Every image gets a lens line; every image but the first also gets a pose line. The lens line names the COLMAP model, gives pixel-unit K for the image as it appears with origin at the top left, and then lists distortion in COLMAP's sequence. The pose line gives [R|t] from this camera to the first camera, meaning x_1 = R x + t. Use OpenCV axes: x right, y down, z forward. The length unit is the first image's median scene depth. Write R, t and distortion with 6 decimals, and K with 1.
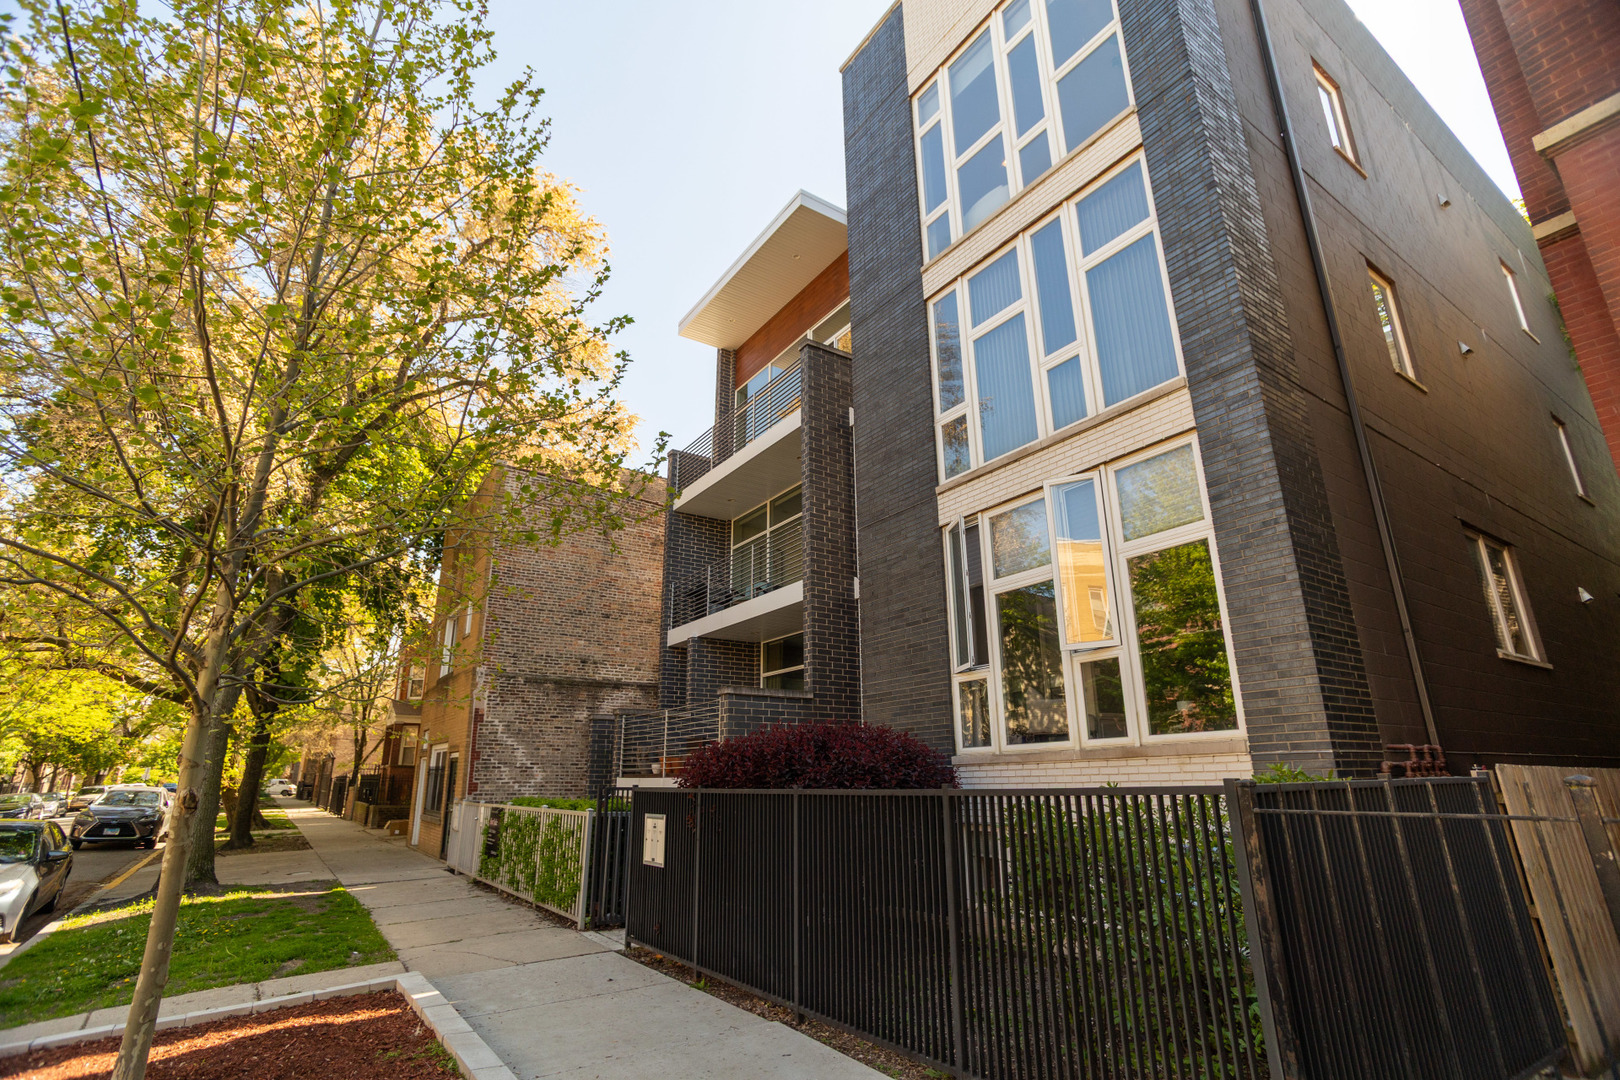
lens RADIAL K [[775.3, 0, 805.6], [0, 775.3, 544.1], [0, 0, 1]] dist [-0.079385, 0.051070]
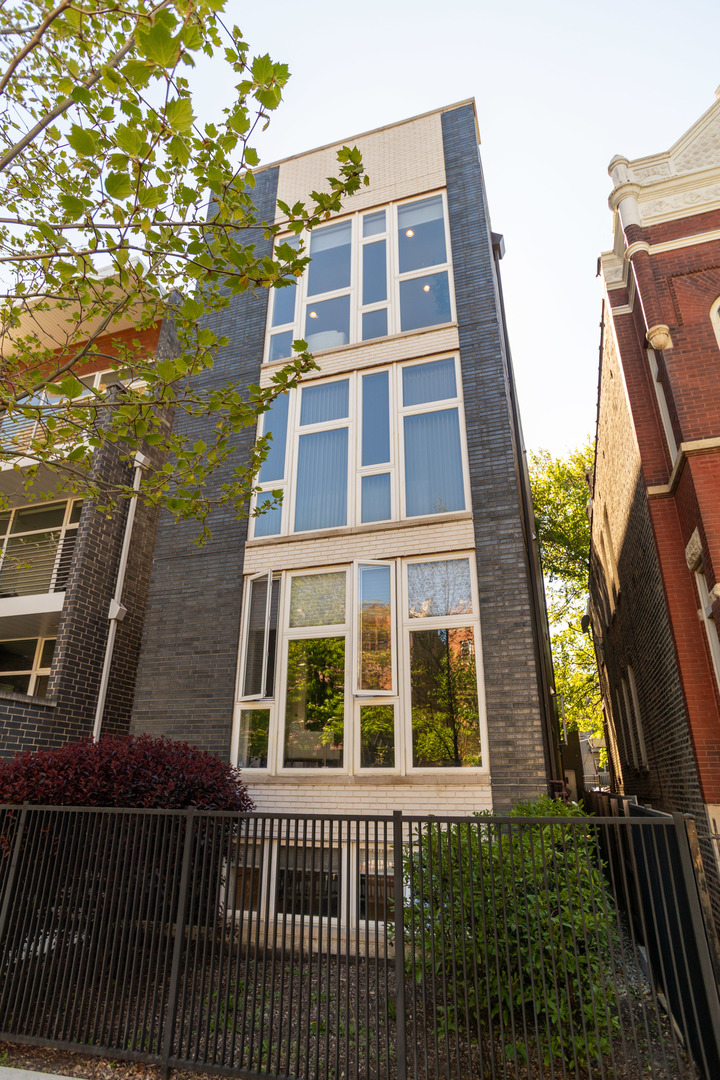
lens RADIAL K [[598.9, 0, 360.0], [0, 598.9, 540.0], [0, 0, 1]] dist [-0.046223, 0.002270]
pose [[0.792169, 0.248029, 0.557629, -0.229695], [-0.193542, 0.968627, -0.155892, 0.038284], [-0.578801, 0.015568, 0.815321, 0.165514]]
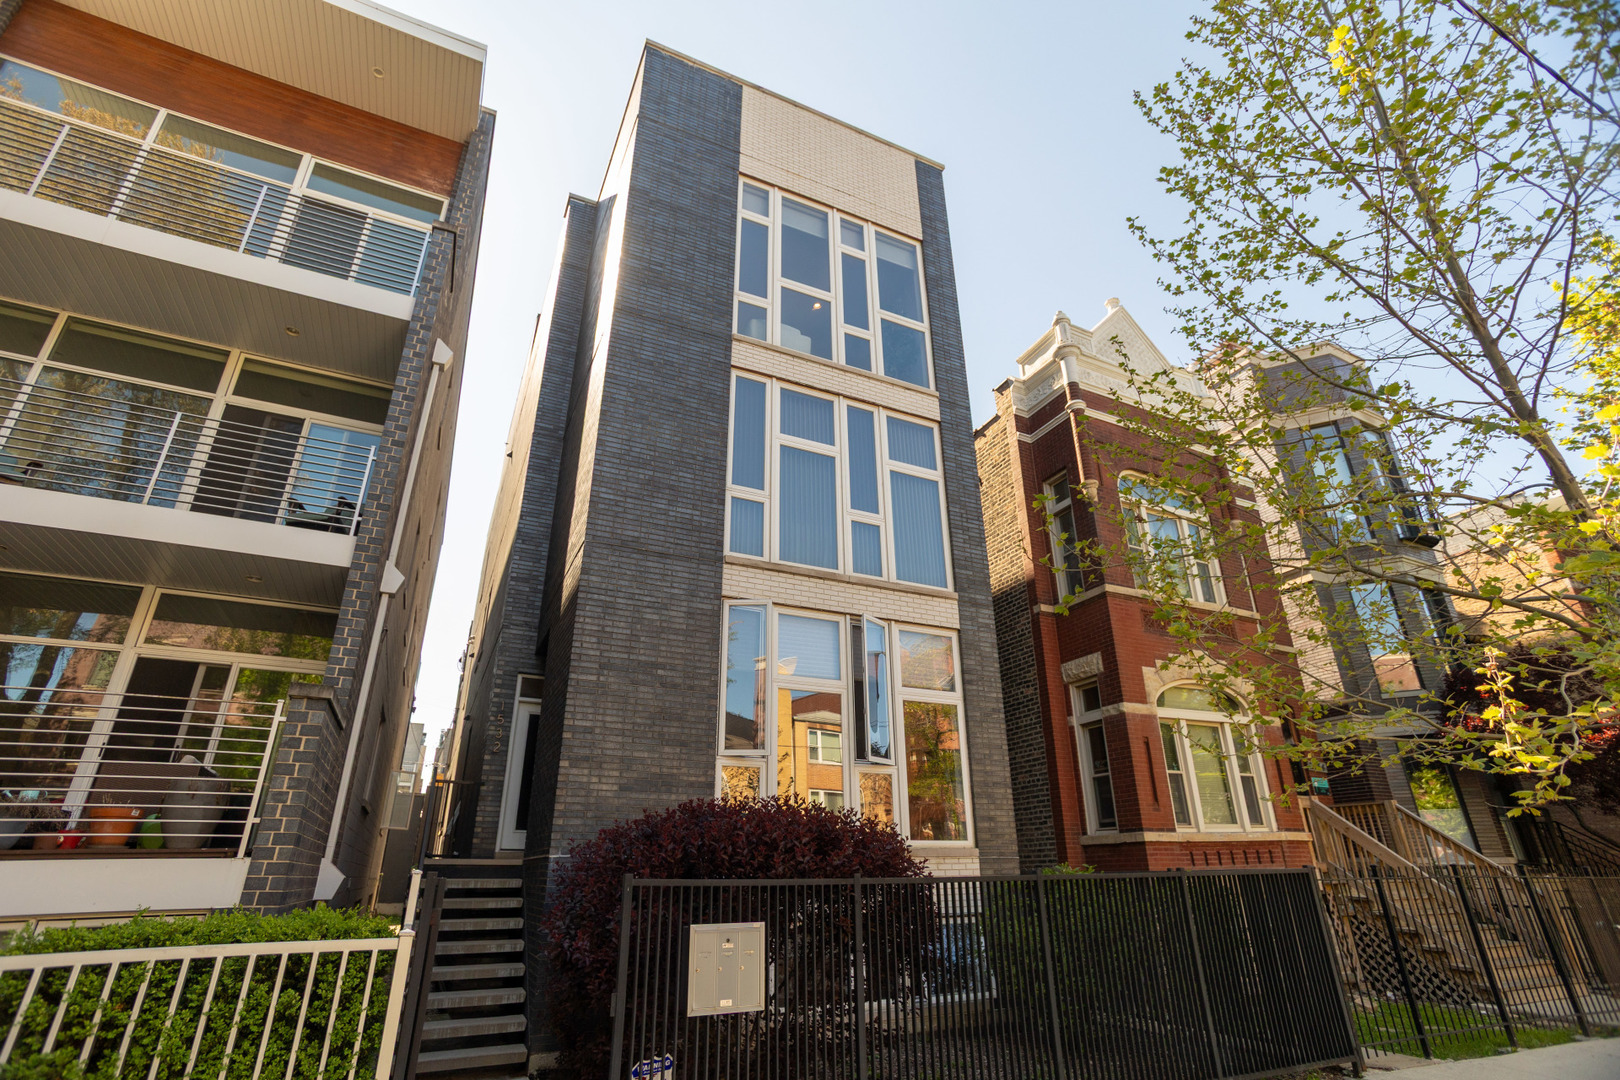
lens RADIAL K [[775.3, 0, 805.6], [0, 775.3, 544.1], [0, 0, 1]] dist [-0.079385, 0.051070]
pose [[0.152067, 0.405204, 0.901491, -0.755245], [-0.284118, 0.891522, -0.352797, 0.247978], [-0.946653, -0.202481, 0.250697, 0.750311]]
